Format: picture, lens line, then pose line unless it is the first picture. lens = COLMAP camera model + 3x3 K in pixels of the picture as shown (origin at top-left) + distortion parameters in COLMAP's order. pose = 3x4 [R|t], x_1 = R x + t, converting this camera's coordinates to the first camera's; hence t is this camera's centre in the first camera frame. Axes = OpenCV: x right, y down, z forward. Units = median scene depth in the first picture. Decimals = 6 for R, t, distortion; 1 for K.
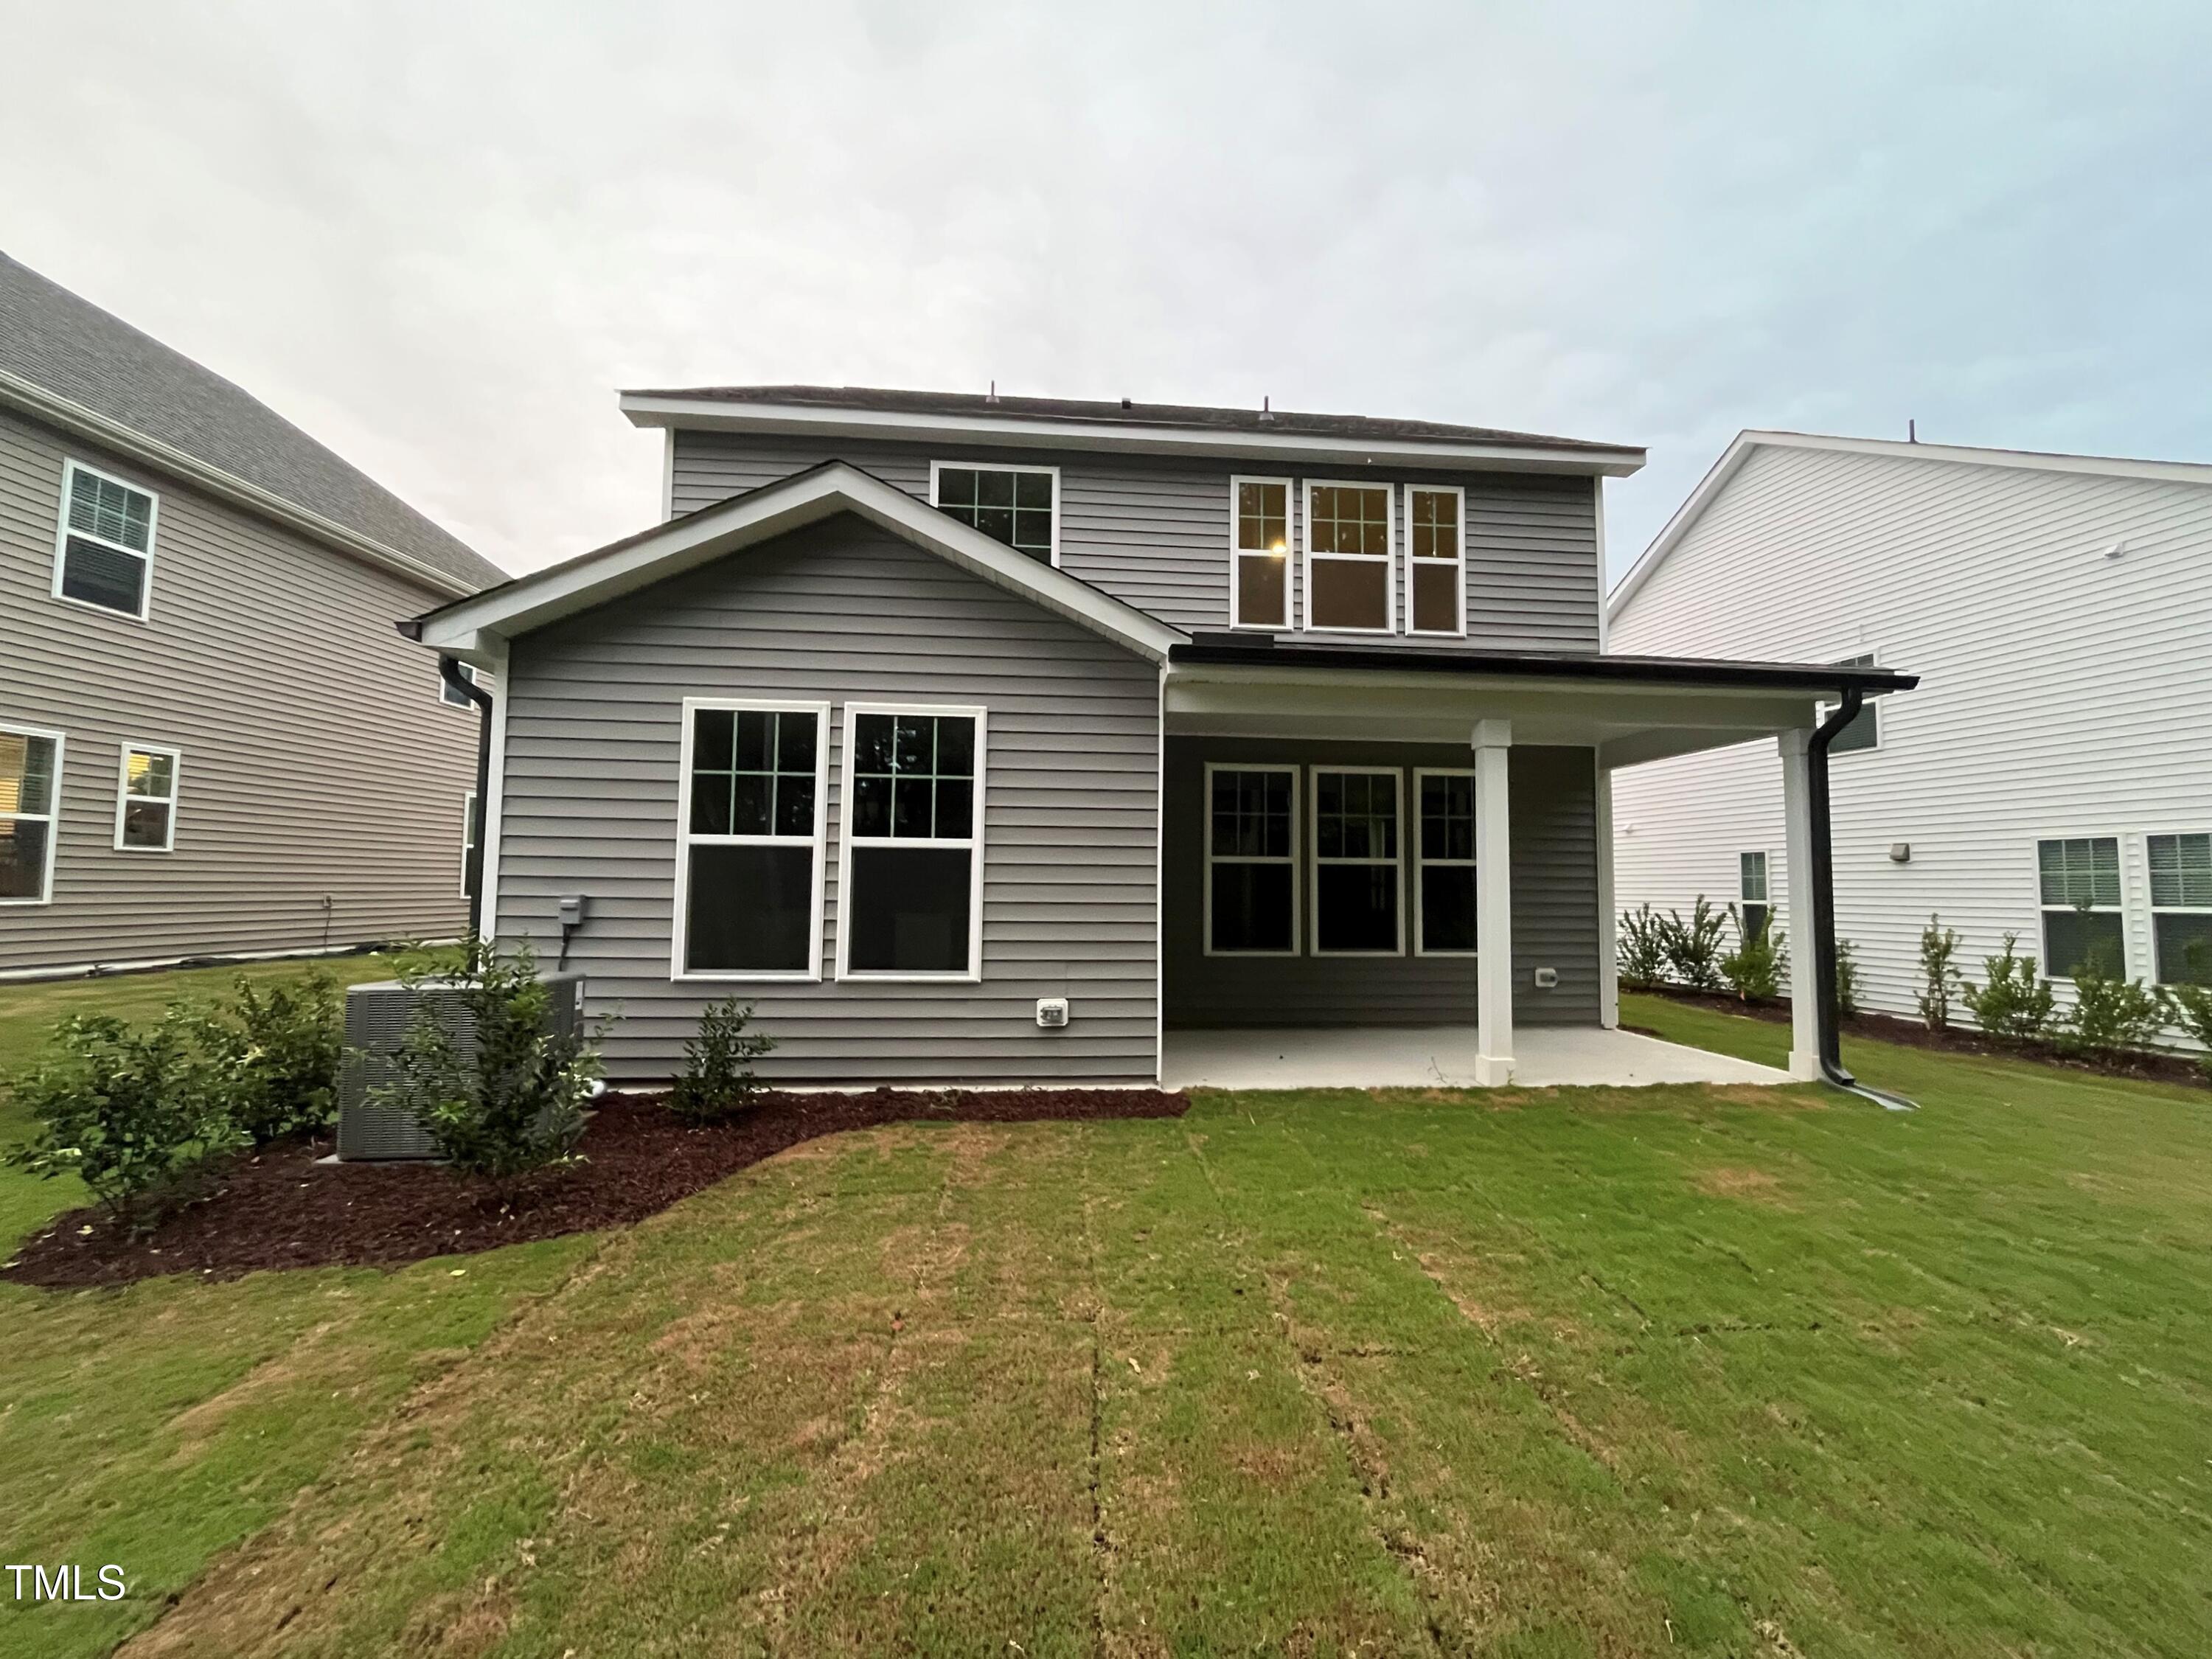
lens RADIAL K [[895.3, 0, 1106.0], [0, 895.3, 829.5], [0, 0, 1]] dist [0.005348, 0.000268]
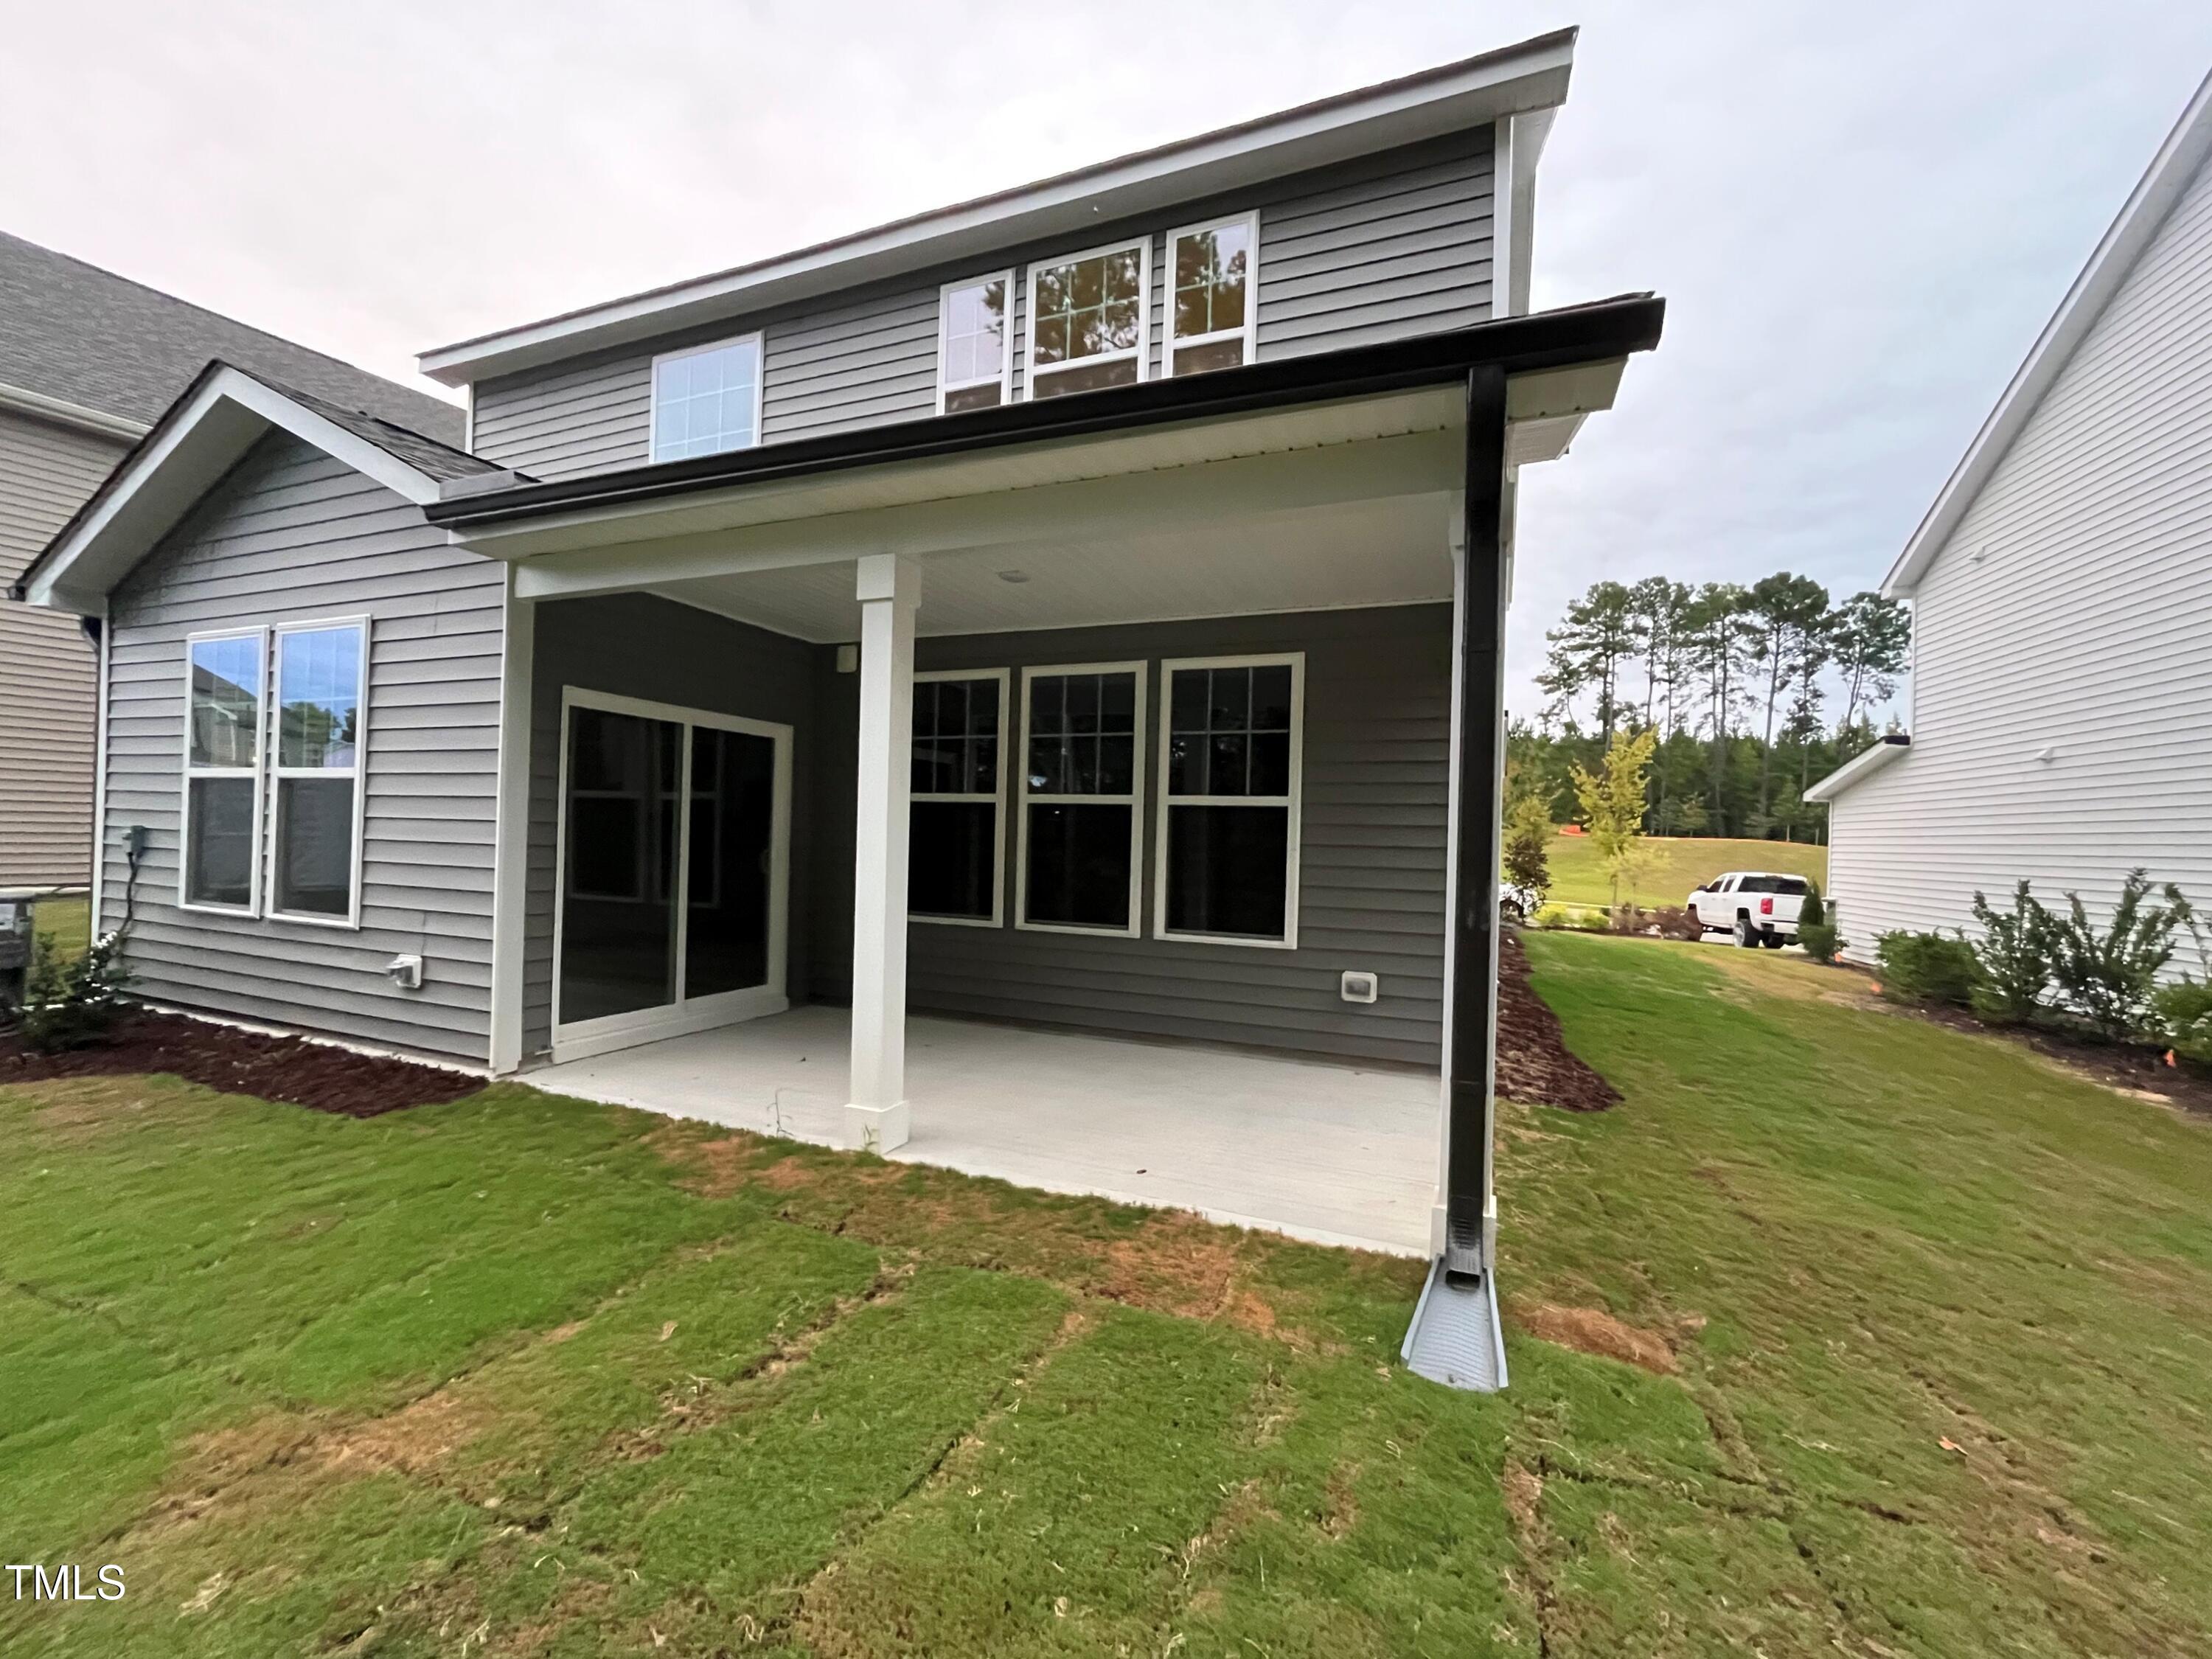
lens RADIAL K [[905.5, 0, 1110.4], [0, 905.5, 830.2], [0, 0, 1]] dist [-0.000179, 0.000107]
pose [[0.889118, 0.009289, -0.457584, 0.622919], [0.010712, 0.999098, 0.041096, 0.030393], [0.457553, -0.041441, 0.888216, 0.376465]]
